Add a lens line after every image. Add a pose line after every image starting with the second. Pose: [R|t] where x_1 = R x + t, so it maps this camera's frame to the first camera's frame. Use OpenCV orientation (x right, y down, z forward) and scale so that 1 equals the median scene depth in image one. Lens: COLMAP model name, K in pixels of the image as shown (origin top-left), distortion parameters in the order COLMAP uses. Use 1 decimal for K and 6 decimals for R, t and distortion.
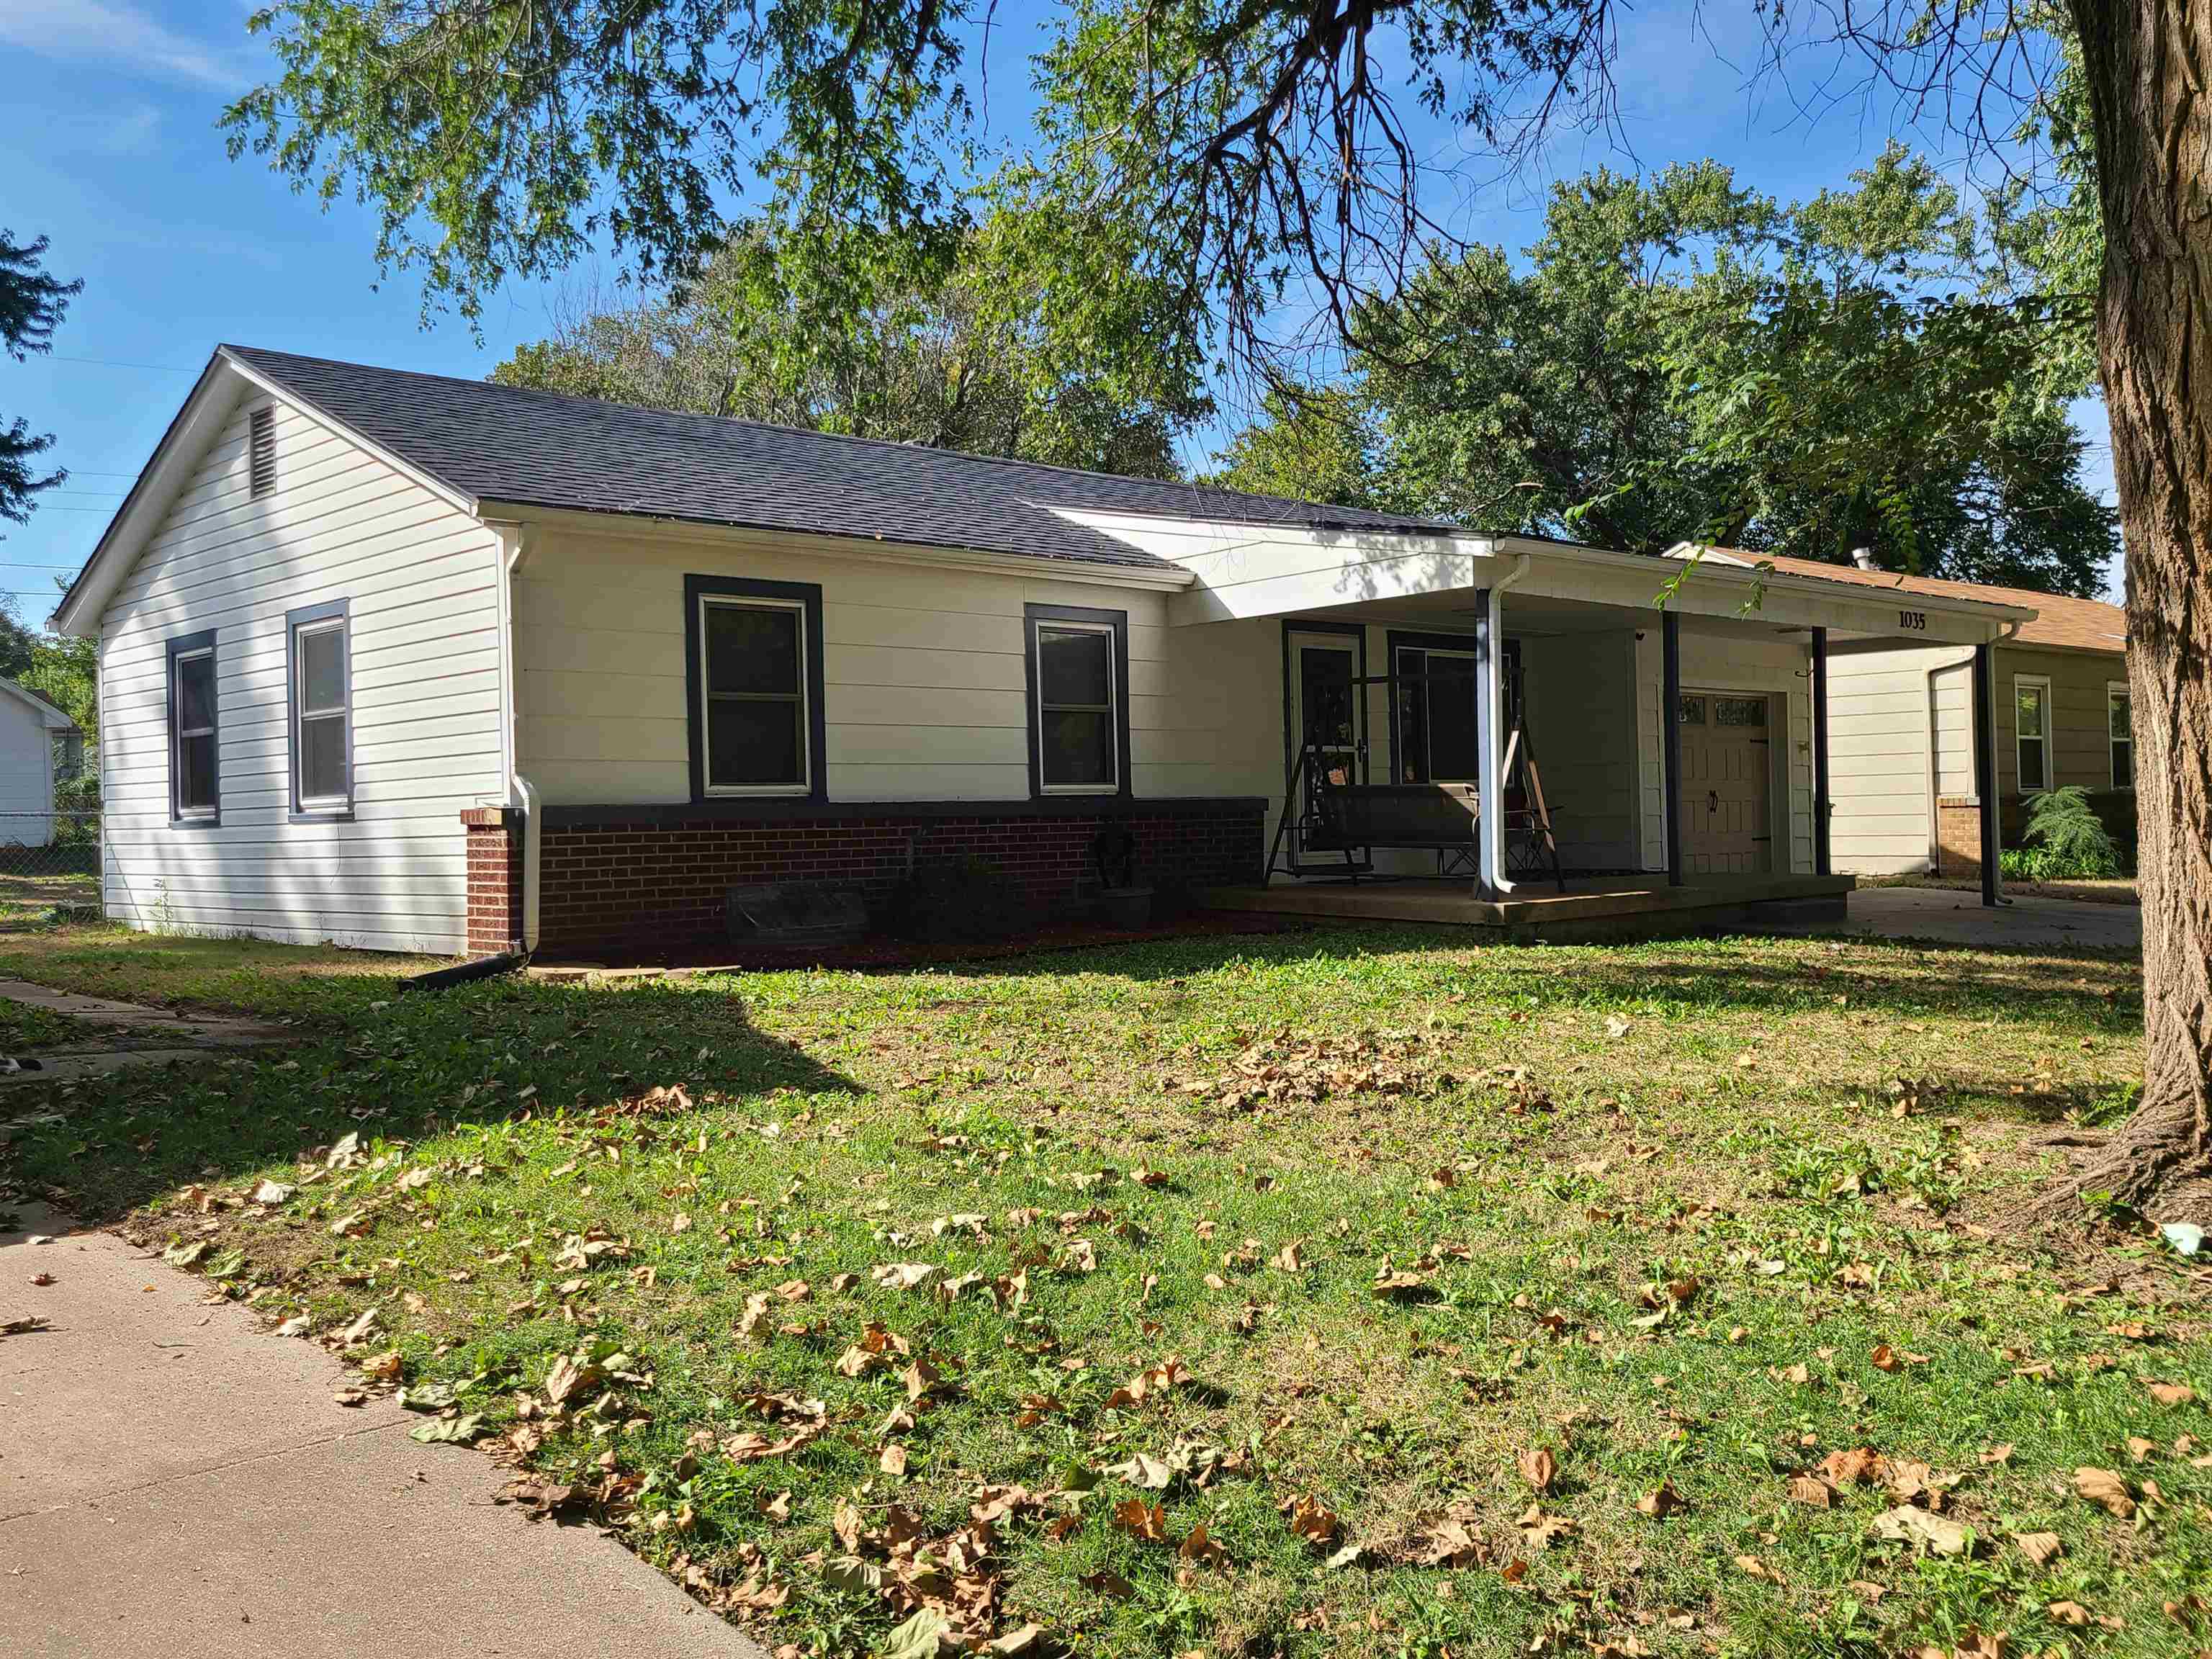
lens RADIAL K [[2060.3, 0, 1106.0], [0, 2060.3, 829.5], [0, 0, 1]] dist [0.031581, -0.009561]
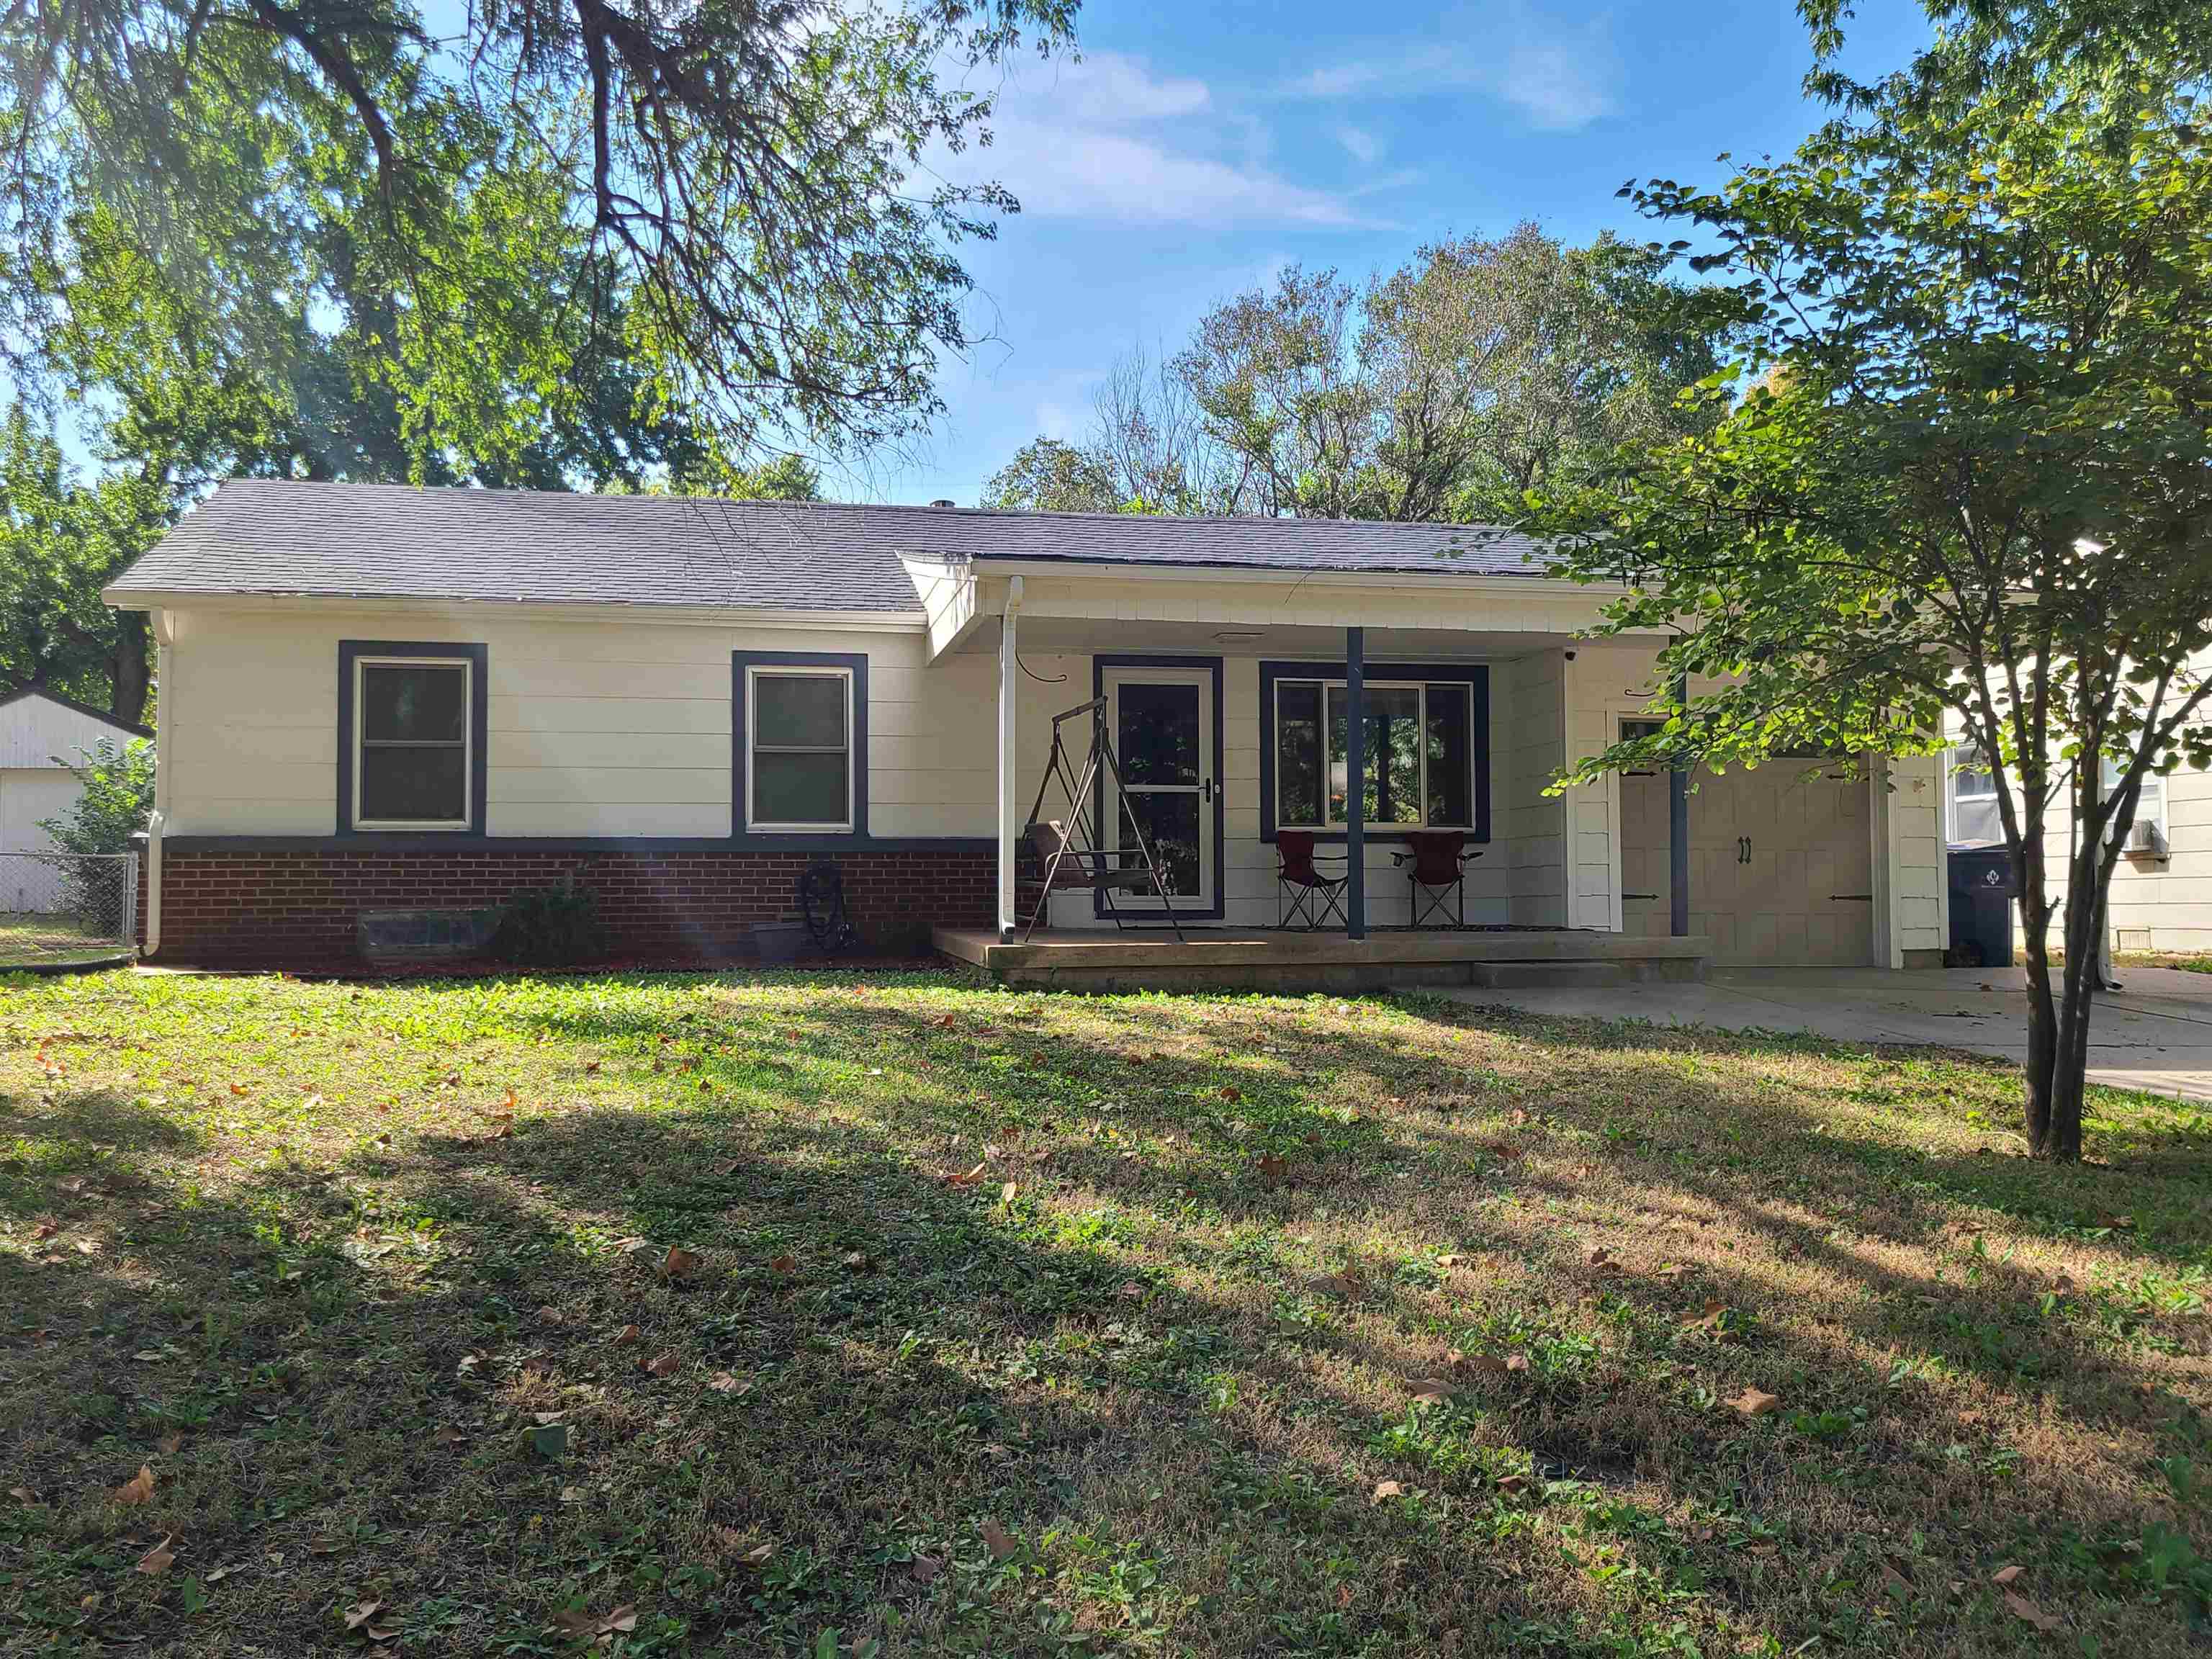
lens RADIAL K [[2060.3, 0, 1106.0], [0, 2060.3, 829.5], [0, 0, 1]] dist [0.031581, -0.009561]
pose [[0.845513, 0.009414, -0.533872, 1.952496], [-0.020115, 0.999696, -0.014229, -0.020324], [0.533576, 0.022769, 0.845446, 0.585401]]
